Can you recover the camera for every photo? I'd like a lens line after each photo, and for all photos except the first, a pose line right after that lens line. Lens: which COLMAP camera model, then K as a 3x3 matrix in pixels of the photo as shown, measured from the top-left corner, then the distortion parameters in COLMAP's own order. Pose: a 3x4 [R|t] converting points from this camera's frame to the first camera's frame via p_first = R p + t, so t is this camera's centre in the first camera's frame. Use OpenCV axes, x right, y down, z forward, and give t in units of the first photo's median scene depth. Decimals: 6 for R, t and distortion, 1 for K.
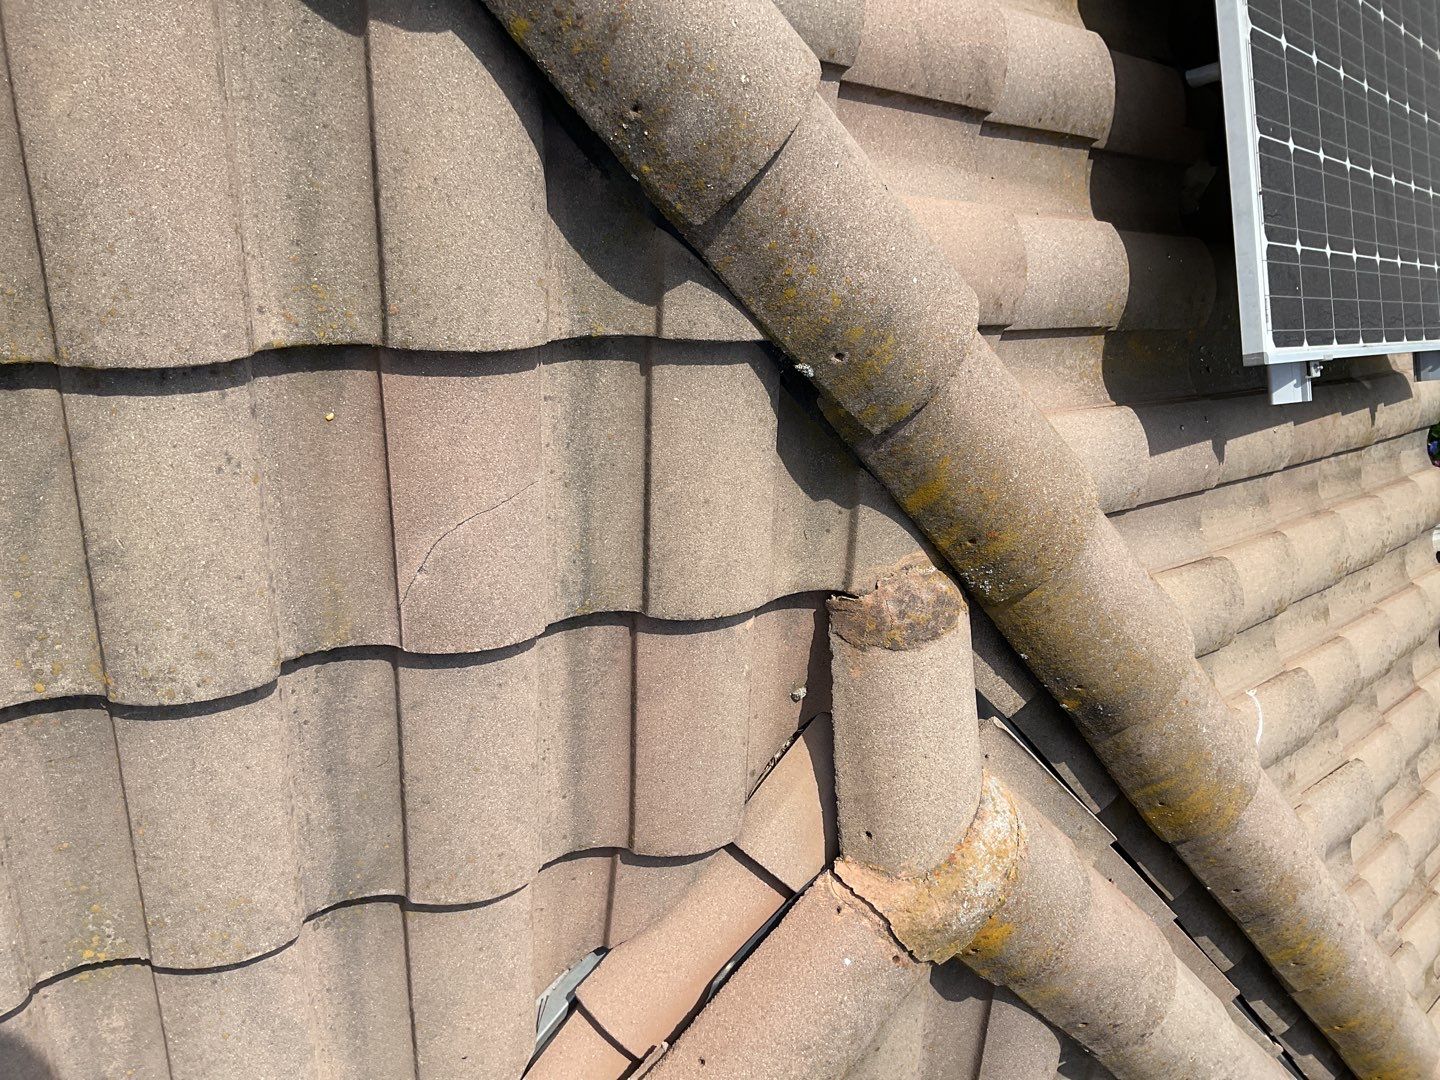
lens RADIAL K [[1192.9, 0, 721.6], [0, 1192.9, 536.3], [0, 0, 1]] dist [0.138707, -0.289393]
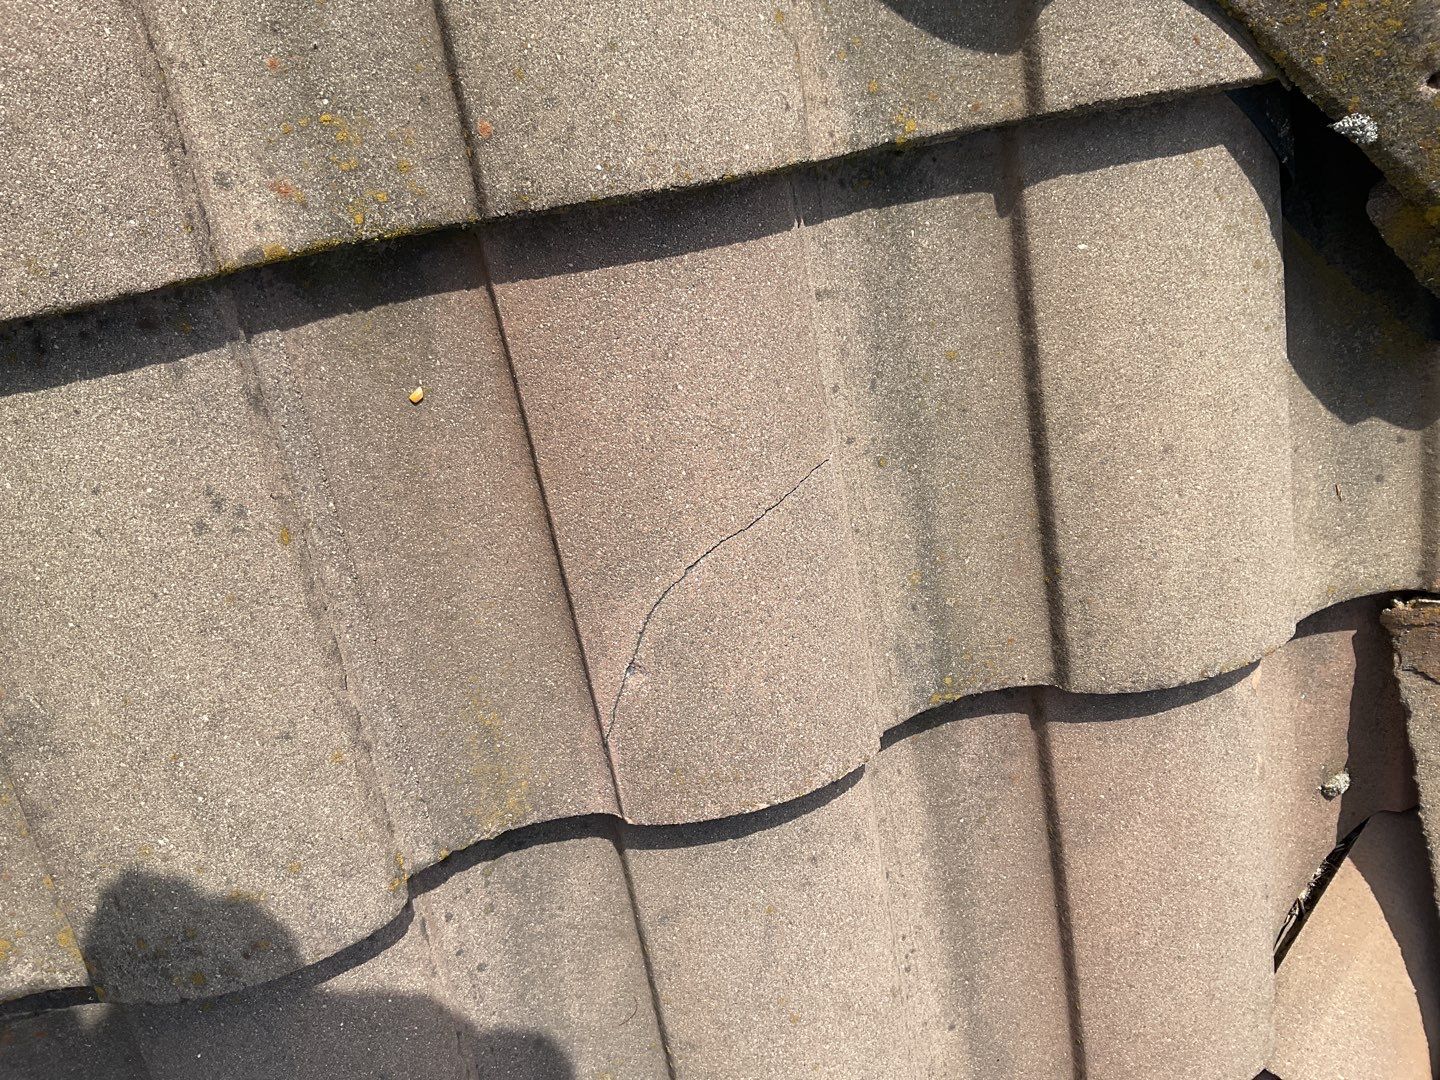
lens RADIAL K [[1192.9, 0, 721.6], [0, 1192.9, 536.3], [0, 0, 1]] dist [0.138707, -0.289393]
pose [[0.967101, -0.155360, -0.201440, -0.099478], [0.149050, 0.987749, -0.046216, 0.002195], [0.206152, 0.014671, 0.978410, 0.493591]]
